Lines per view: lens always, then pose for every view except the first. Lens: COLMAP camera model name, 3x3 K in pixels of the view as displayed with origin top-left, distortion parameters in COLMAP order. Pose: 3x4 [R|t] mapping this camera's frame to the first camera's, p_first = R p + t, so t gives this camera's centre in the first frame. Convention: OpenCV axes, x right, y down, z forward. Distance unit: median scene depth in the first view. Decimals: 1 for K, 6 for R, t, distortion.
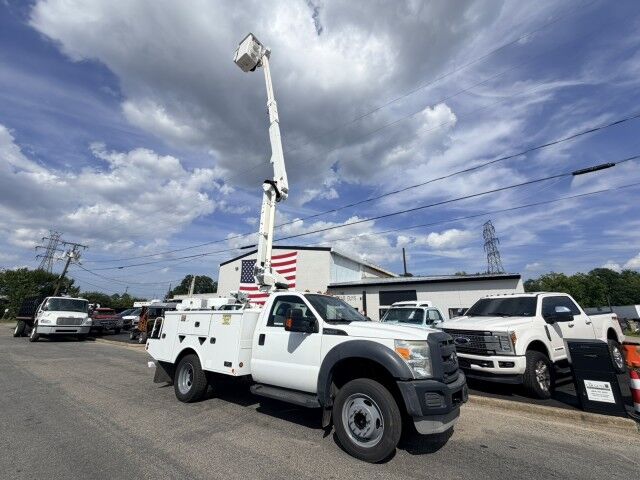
lens RADIAL K [[258.0, 0, 315.9], [0, 258.0, 240.8], [0, 0, 1]] dist [0.010510, -0.000047]
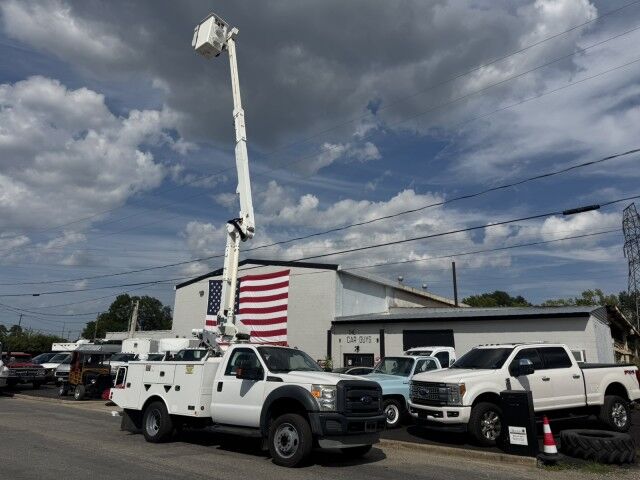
lens RADIAL K [[461.4, 0, 320.0], [0, 461.4, 240.0], [0, 0, 1]] dist [0.094401, -0.114013]
pose [[0.998751, -0.005379, -0.049666, 0.103387], [0.006479, 0.999736, 0.022025, -0.095309], [0.049534, -0.022320, 0.998523, -0.314737]]
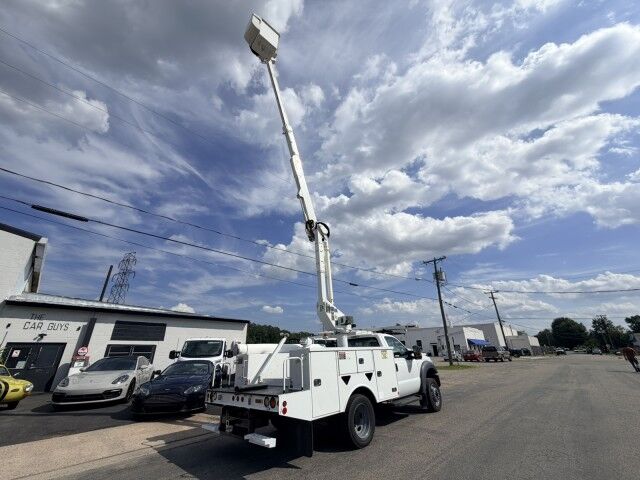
lens RADIAL K [[258.0, 0, 315.9], [0, 258.0, 240.8], [0, 0, 1]] dist [0.010510, -0.000047]
pose [[0.136766, 0.378880, 0.915284, -0.564665], [-0.262081, 0.904882, -0.335413, 0.100417], [-0.955306, -0.194005, 0.223054, 0.367798]]
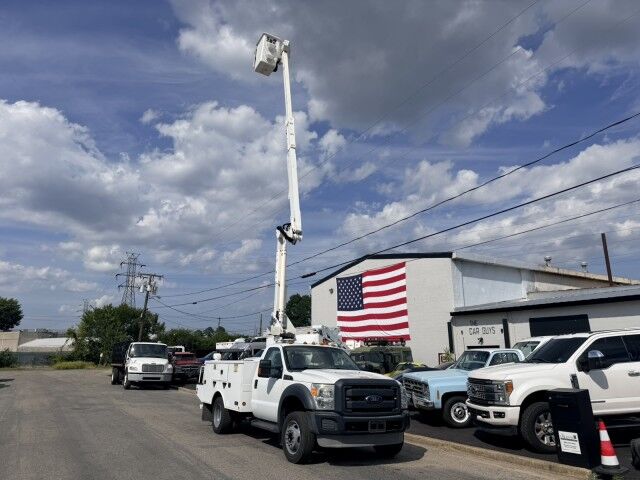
lens RADIAL K [[465.2, 0, 311.7], [0, 465.2, 239.9], [0, 0, 1]] dist [0.077358, -0.064511]
pose [[0.904507, -0.116683, -0.410186, 0.313677], [0.133710, 0.990936, 0.012961, -0.091717], [0.404956, -0.066570, 0.911910, -0.275066]]
